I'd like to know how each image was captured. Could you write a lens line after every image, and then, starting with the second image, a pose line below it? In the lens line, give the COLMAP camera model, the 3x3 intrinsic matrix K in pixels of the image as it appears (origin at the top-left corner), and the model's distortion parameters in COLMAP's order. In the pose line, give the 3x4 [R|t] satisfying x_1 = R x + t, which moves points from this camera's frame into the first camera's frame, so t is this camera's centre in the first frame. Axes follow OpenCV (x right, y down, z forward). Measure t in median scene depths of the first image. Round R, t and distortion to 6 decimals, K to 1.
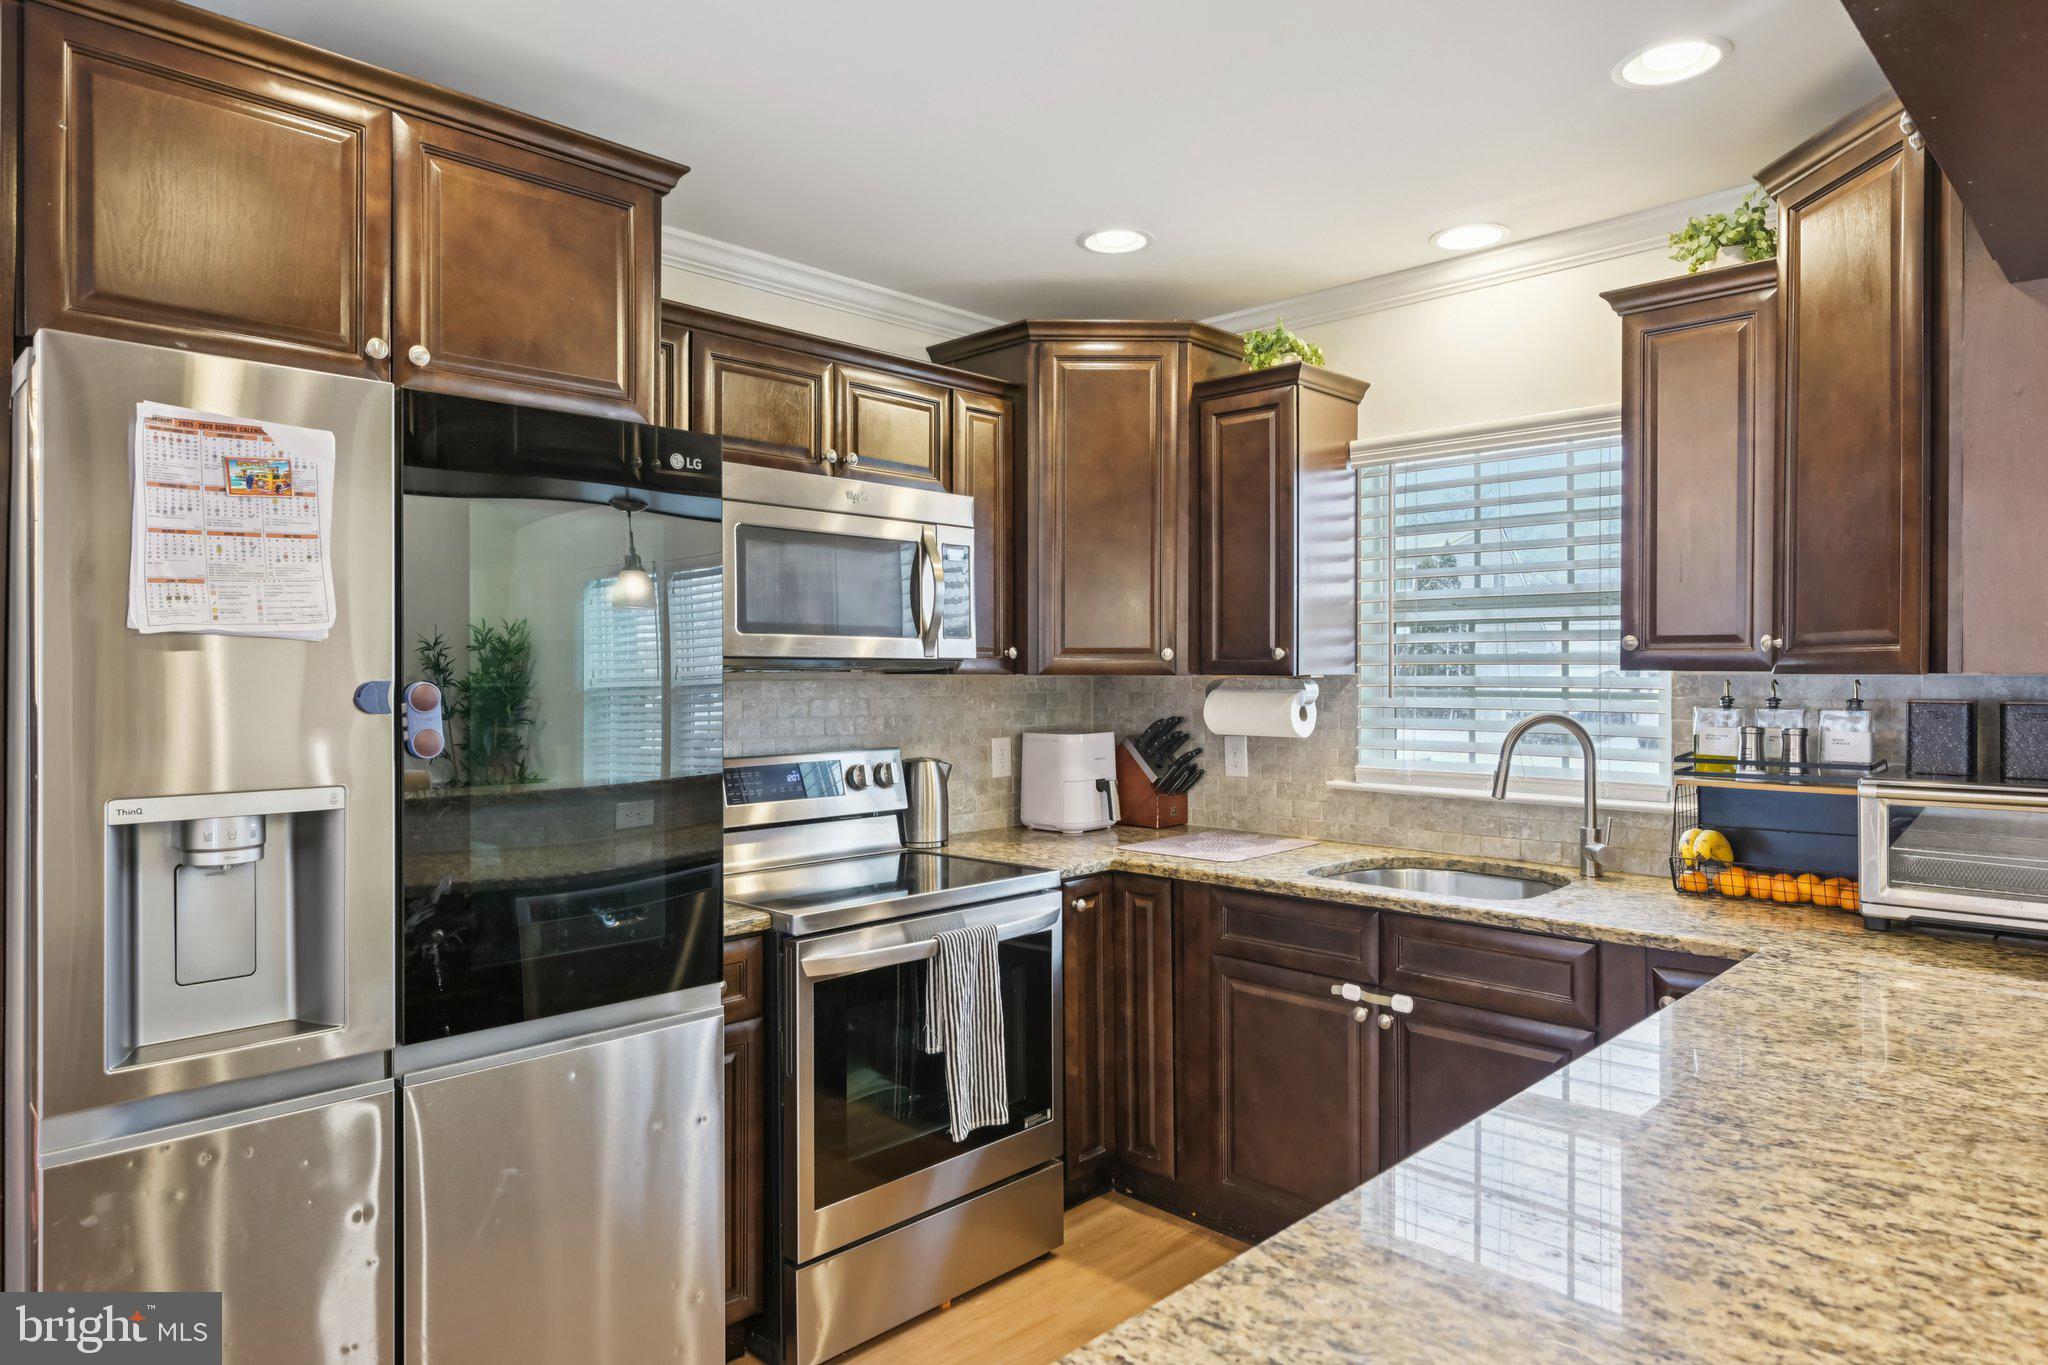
lens RADIAL K [[1228.7, 0, 1024.5], [0, 1228.7, 673.2], [0, 0, 1]] dist [-0.002998, 0.000579]
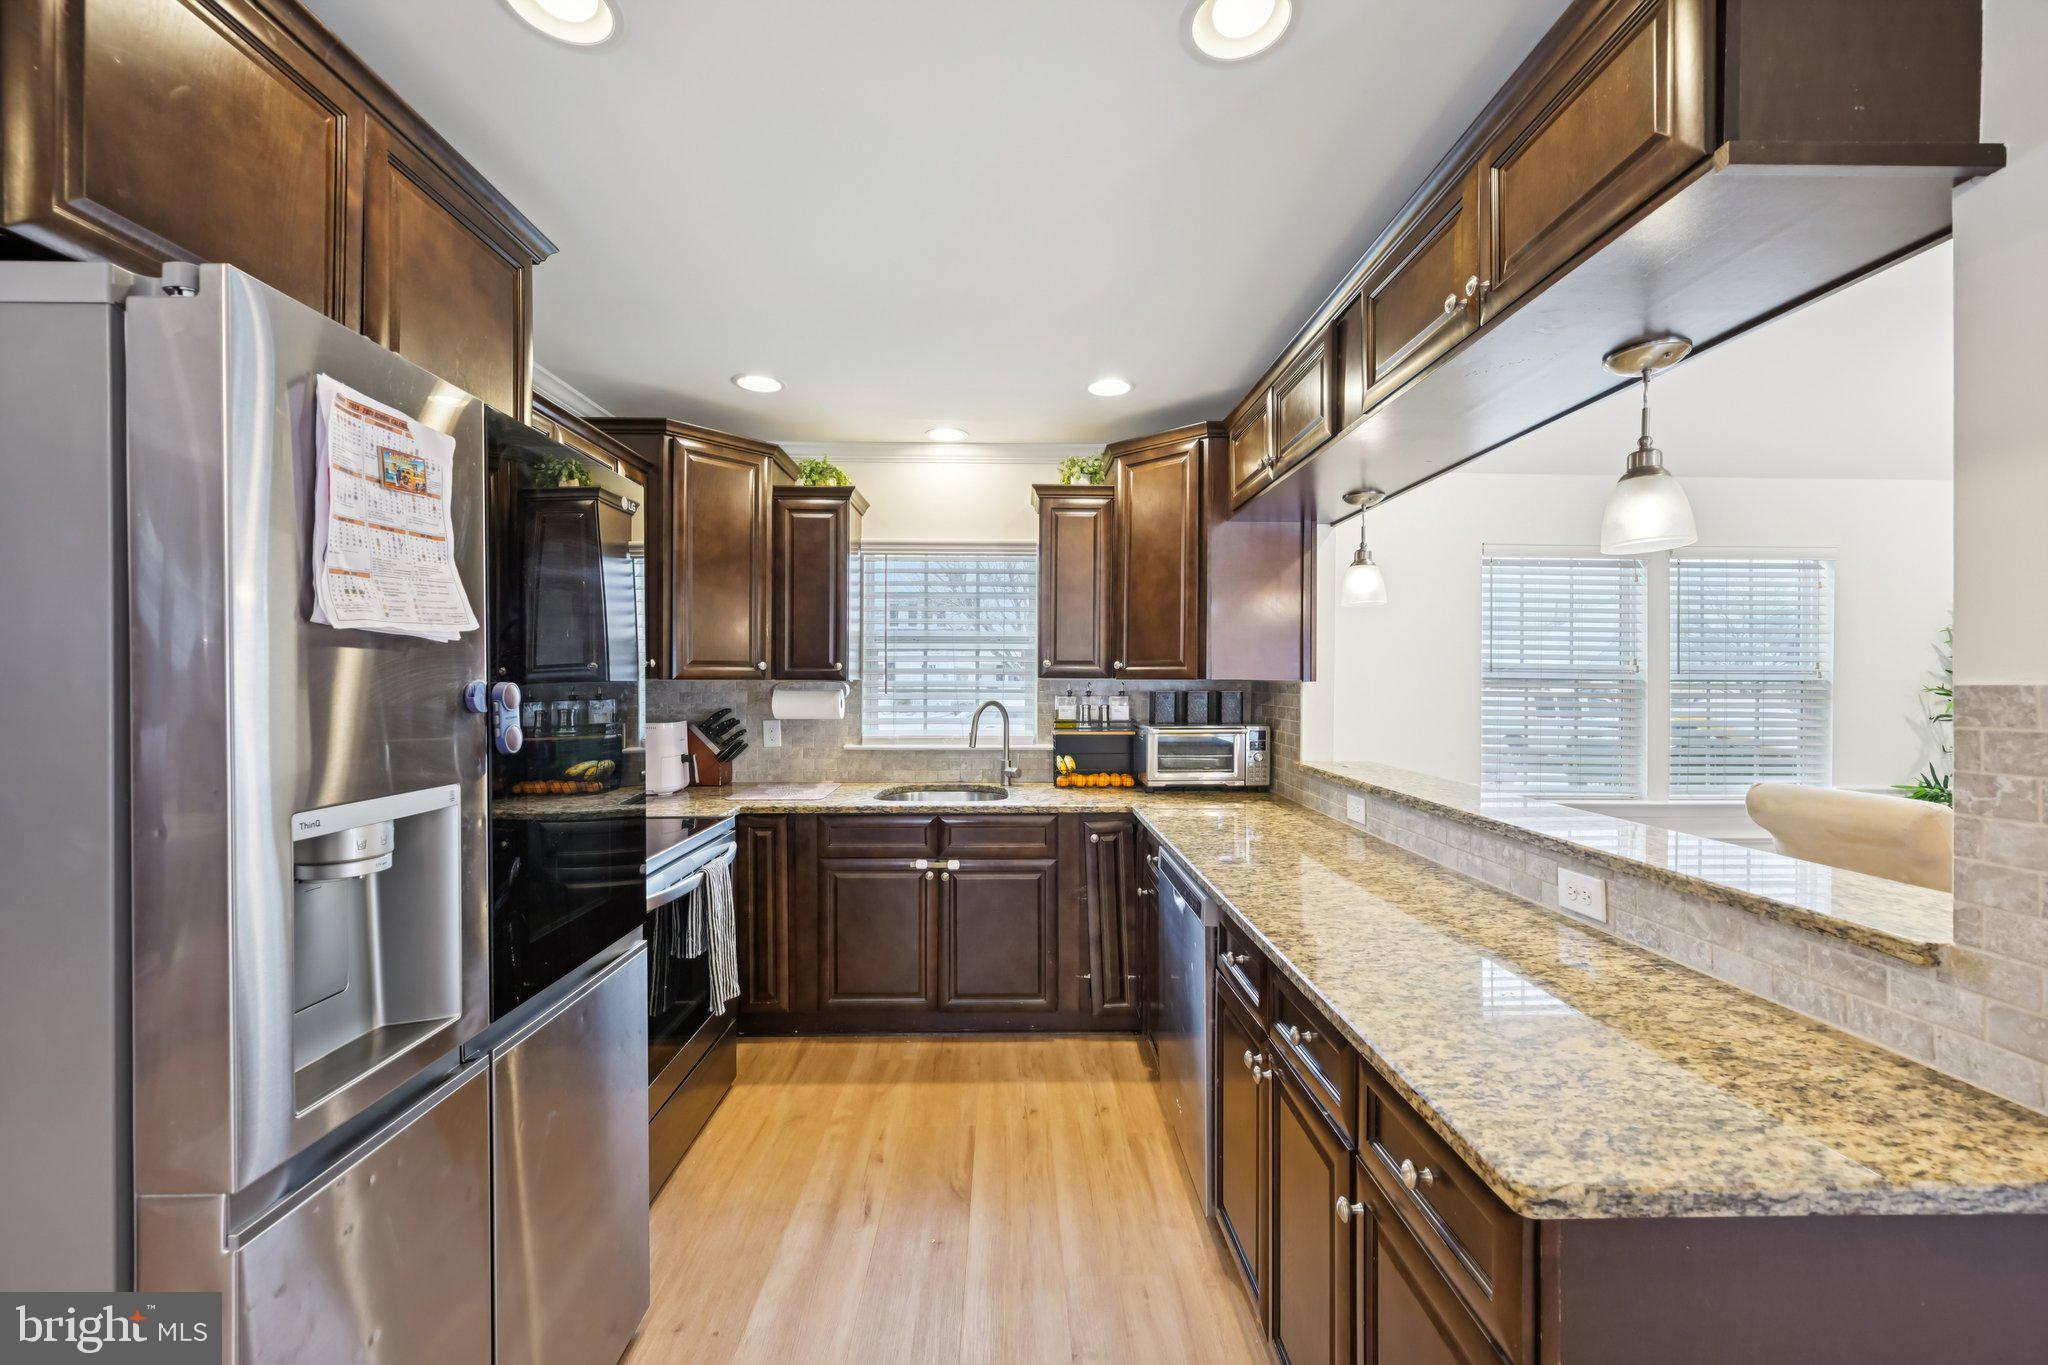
lens RADIAL K [[800.5, 0, 1025.8], [0, 800.5, 687.2], [0, 0, 1]] dist [-0.007764, -0.000118]
pose [[0.693840, -0.003835, 0.720119, -0.417274], [-0.002081, 0.999971, 0.007330, 0.003095], [-0.720126, -0.006585, 0.693812, 0.113869]]
